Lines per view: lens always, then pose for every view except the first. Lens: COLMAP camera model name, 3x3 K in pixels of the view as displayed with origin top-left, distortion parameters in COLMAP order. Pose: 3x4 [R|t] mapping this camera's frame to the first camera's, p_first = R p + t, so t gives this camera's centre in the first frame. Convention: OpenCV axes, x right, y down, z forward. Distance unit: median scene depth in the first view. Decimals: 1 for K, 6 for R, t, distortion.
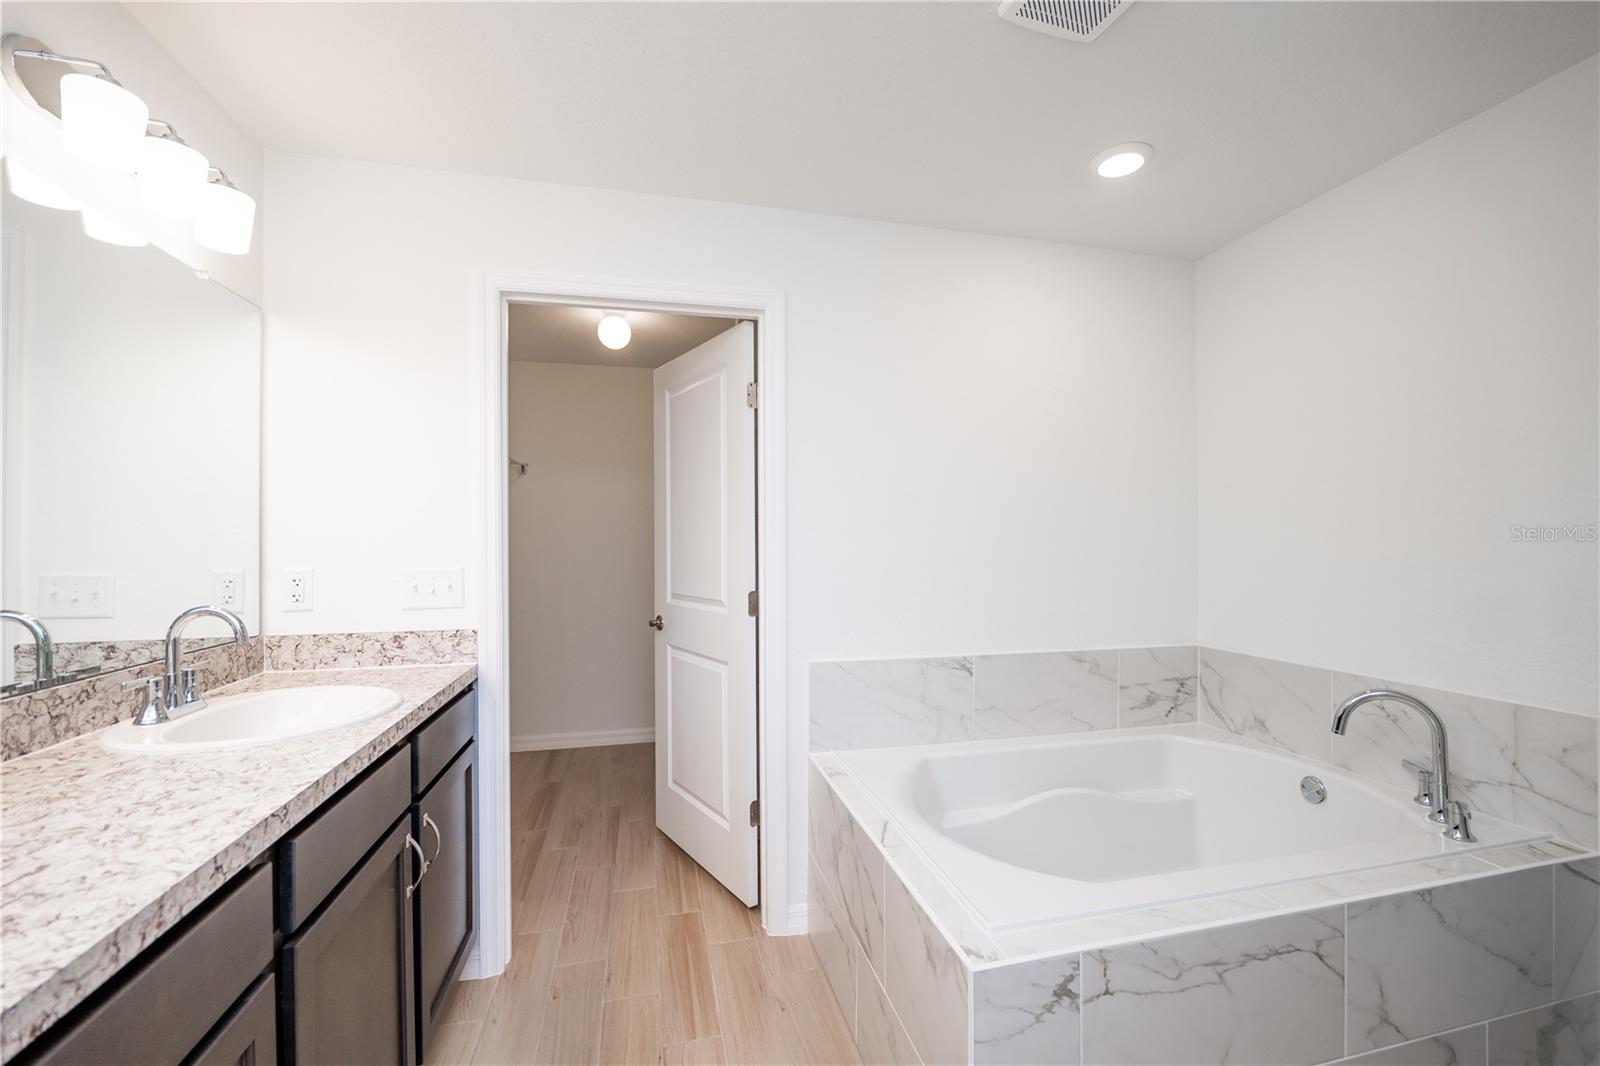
lens RADIAL K [[662.4, 0, 800.0], [0, 662.4, 533.0], [0, 0, 1]] dist [0.001186, 0.000108]
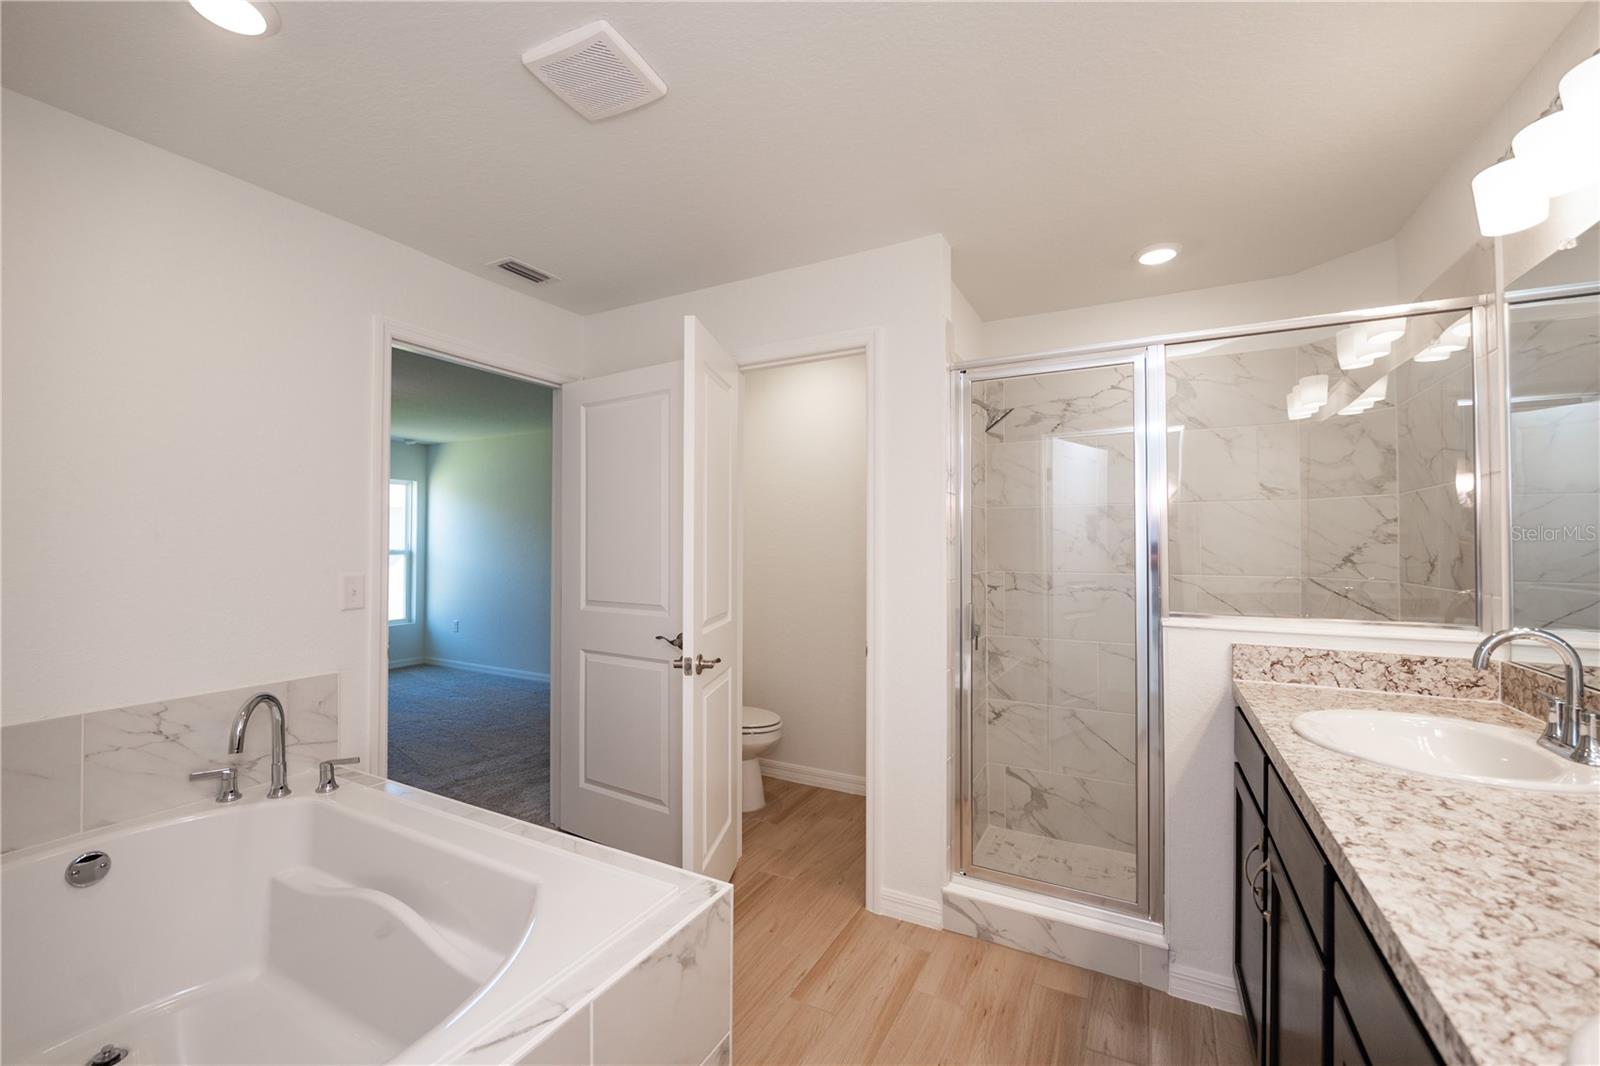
lens RADIAL K [[662.4, 0, 800.0], [0, 662.4, 533.0], [0, 0, 1]] dist [0.001186, 0.000108]
pose [[-0.756809, 0.011609, 0.653533, -0.427972], [-0.005380, 0.999698, -0.023989, 0.000143], [-0.653614, -0.021671, -0.756518, 1.169874]]
